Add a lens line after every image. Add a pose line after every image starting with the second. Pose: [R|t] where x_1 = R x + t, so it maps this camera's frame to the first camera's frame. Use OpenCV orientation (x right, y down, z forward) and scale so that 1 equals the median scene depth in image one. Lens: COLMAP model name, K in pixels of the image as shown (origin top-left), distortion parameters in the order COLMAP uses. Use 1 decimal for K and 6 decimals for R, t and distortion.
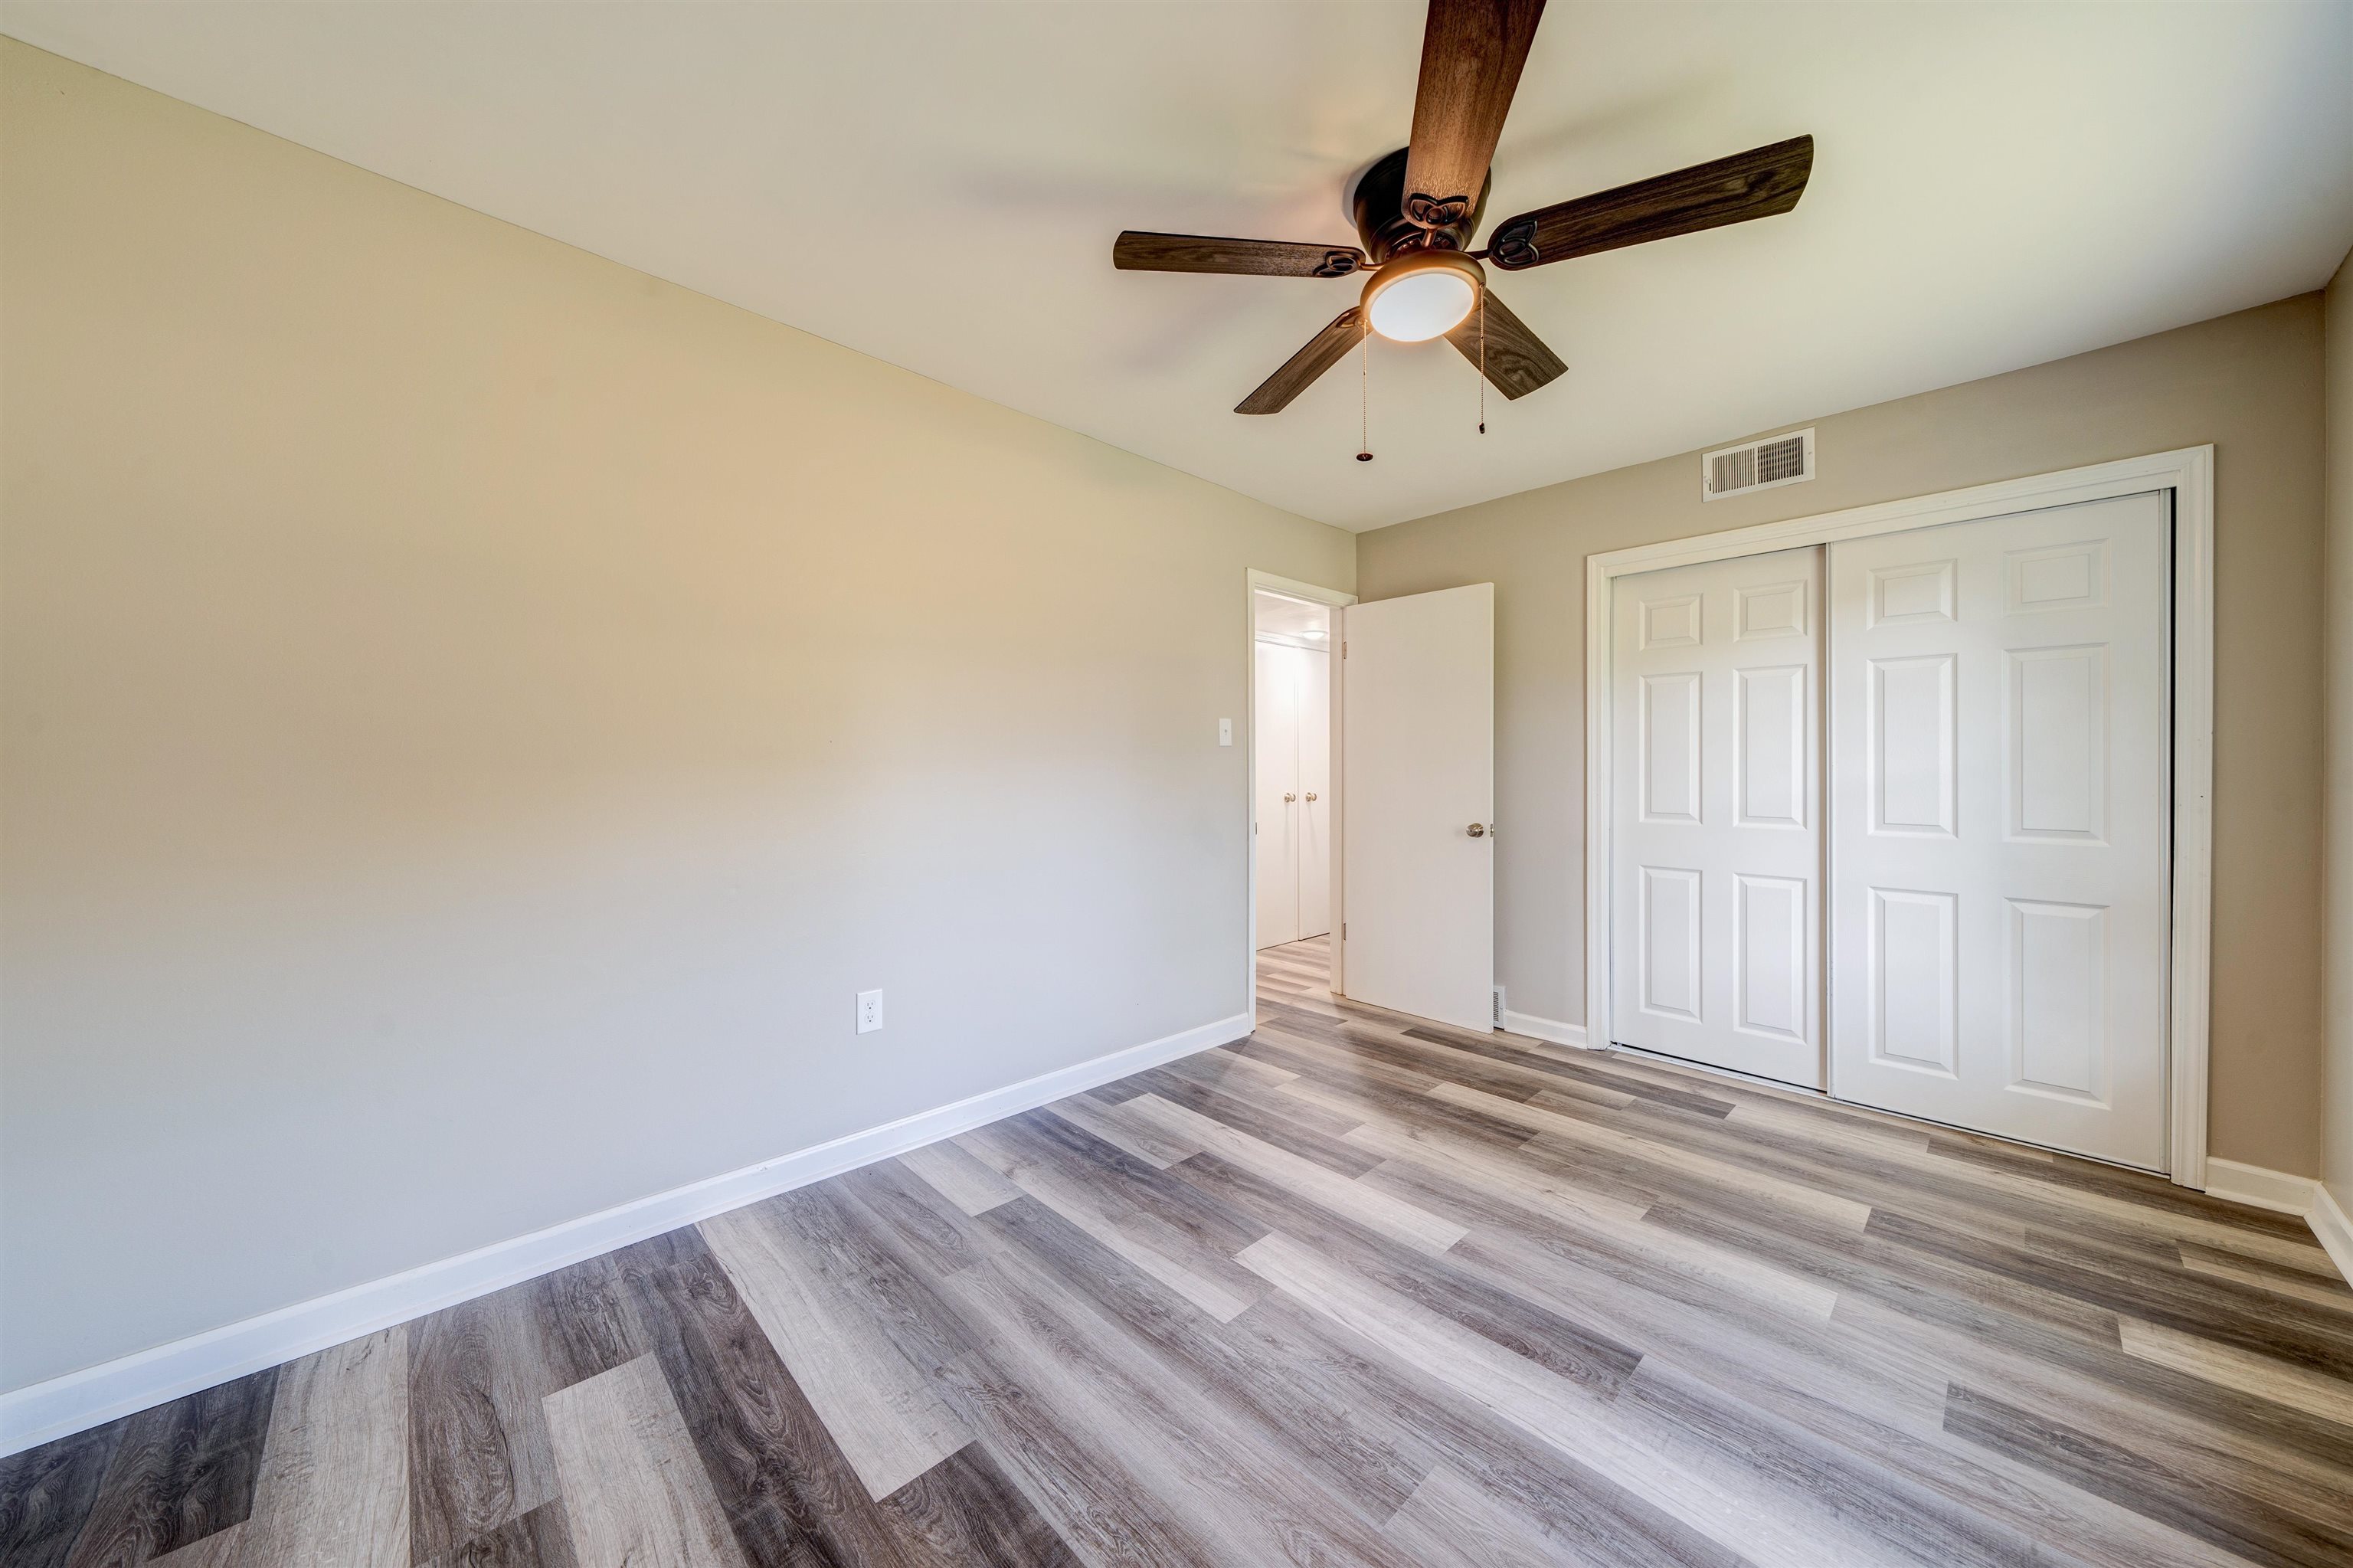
lens RADIAL K [[801.8, 0, 1179.2], [0, 801.8, 778.2], [0, 0, 1]] dist [-0.019122, -0.000032]
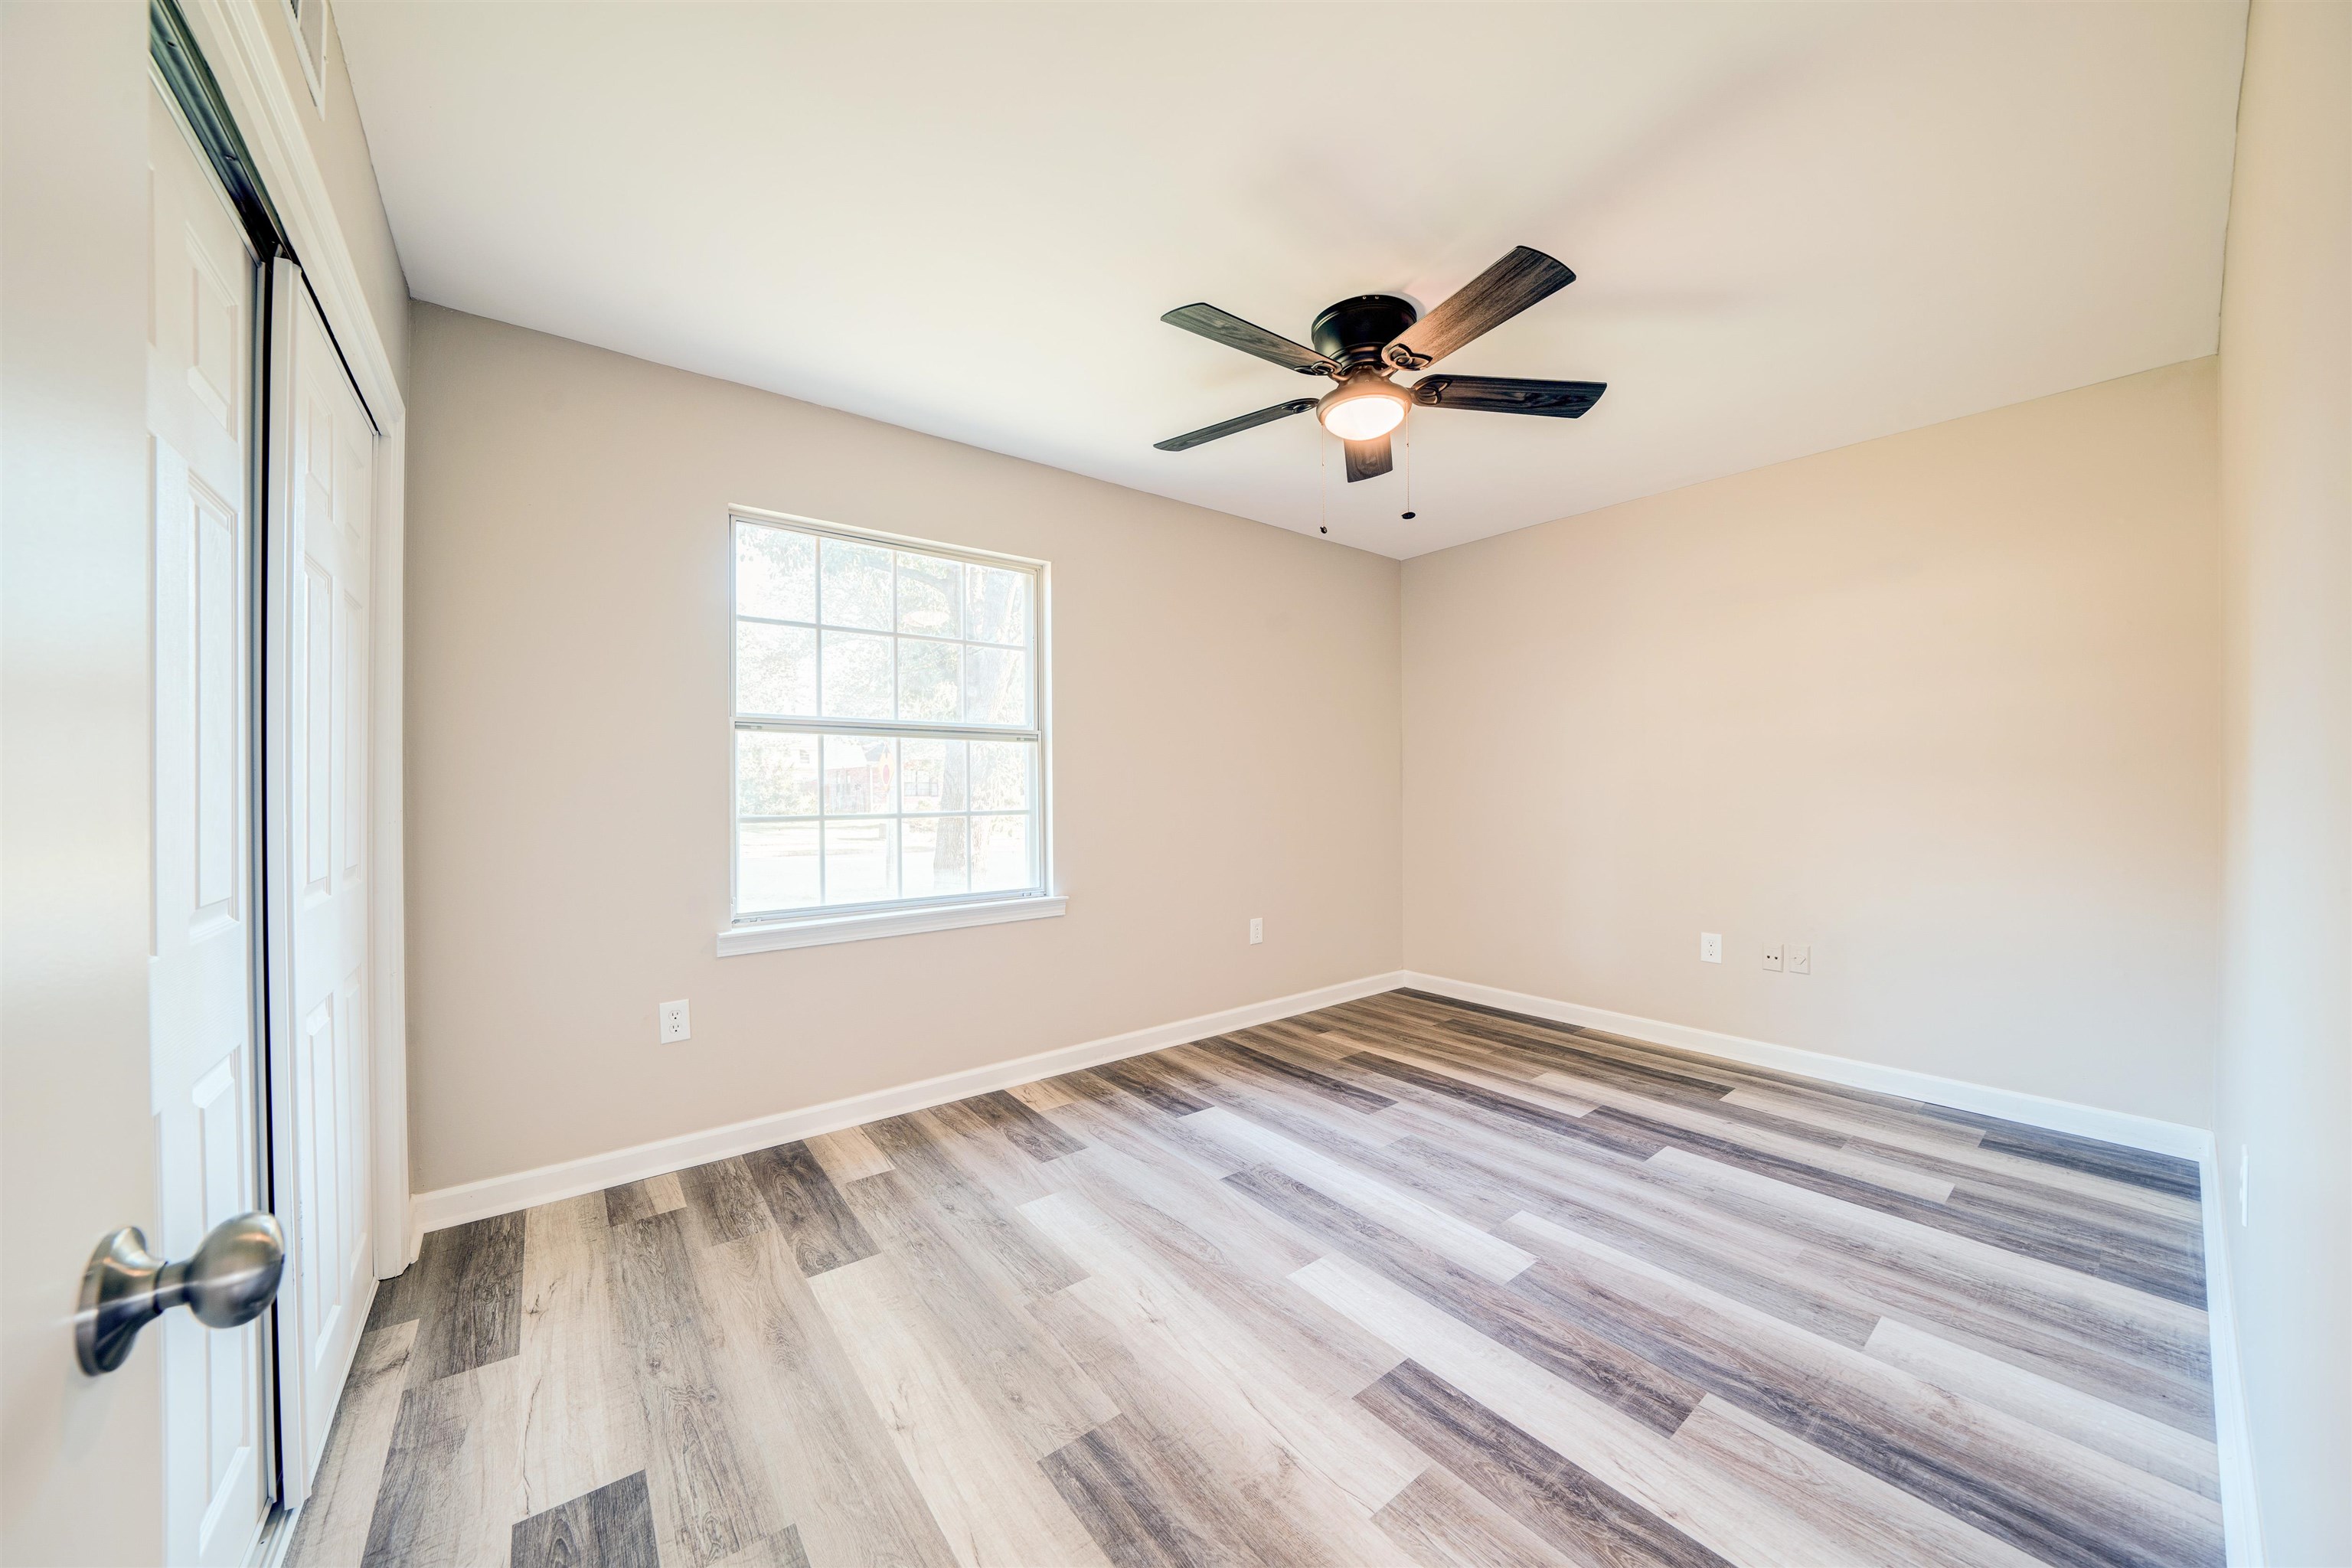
lens RADIAL K [[801.4, 0, 1181.8], [0, 801.4, 783.2], [0, 0, 1]] dist [-0.019122, -0.000032]
pose [[-0.993804, 0.004238, 0.111069, 0.391416], [0.004779, 0.999978, 0.004607, -0.013063], [-0.111047, 0.005109, -0.993802, 1.983606]]
